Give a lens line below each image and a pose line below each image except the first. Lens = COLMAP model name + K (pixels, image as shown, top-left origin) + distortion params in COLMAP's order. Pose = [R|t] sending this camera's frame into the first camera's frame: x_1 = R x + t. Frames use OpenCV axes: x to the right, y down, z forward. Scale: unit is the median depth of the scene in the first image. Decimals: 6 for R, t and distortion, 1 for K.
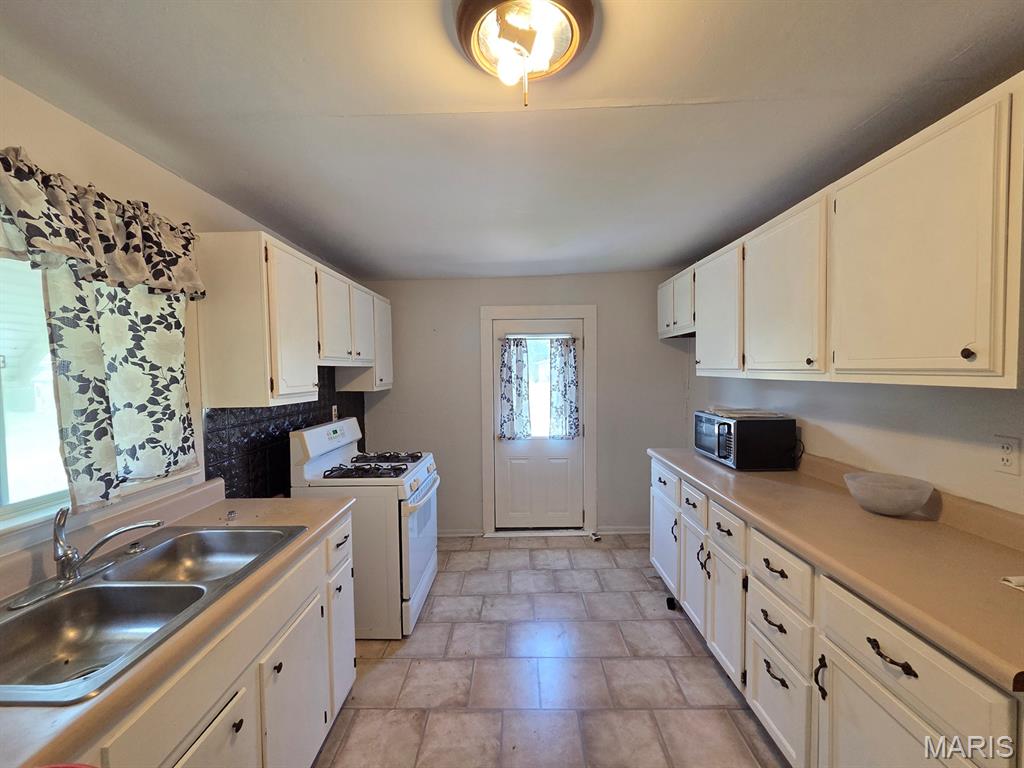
lens RADIAL K [[418.3, 0, 505.2], [0, 418.3, 385.1], [0, 0, 1]] dist [0.000863, -0.000302]
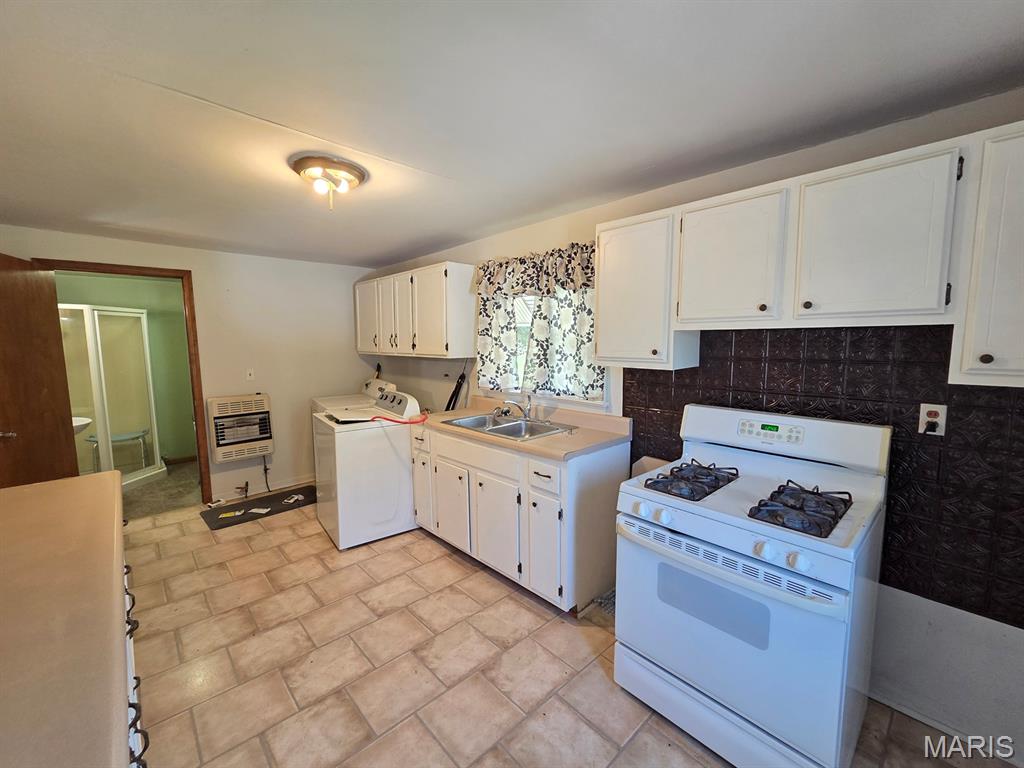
lens RADIAL K [[418.3, 0, 509.8], [0, 418.3, 383.8], [0, 0, 1]] dist [0.000863, -0.000302]
pose [[-0.711680, 0.091596, -0.696506, 0.609564], [-0.011995, 0.989734, 0.142415, -0.085387], [0.702401, 0.109709, -0.703276, 2.053745]]
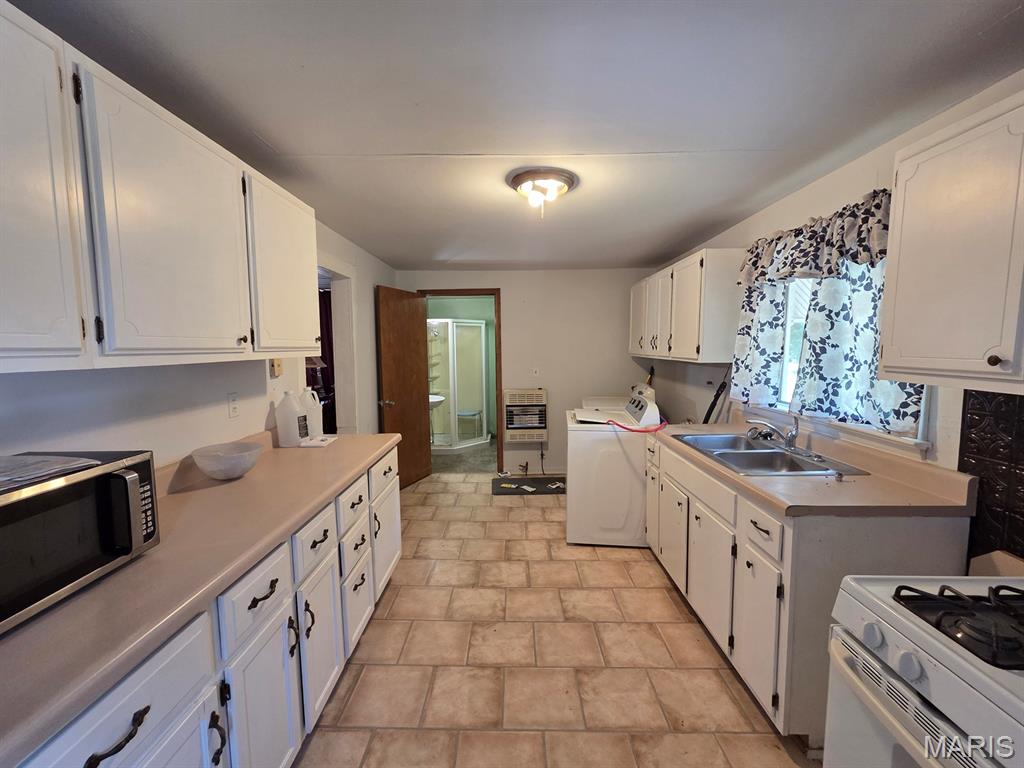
lens RADIAL K [[418.3, 0, 509.8], [0, 418.3, 384.0], [0, 0, 1]] dist [0.000863, -0.000302]
pose [[-0.999613, 0.024817, -0.012574, 0.176704], [0.022943, 0.990986, 0.131988, -0.073850], [0.015736, 0.131649, -0.991172, 2.124734]]
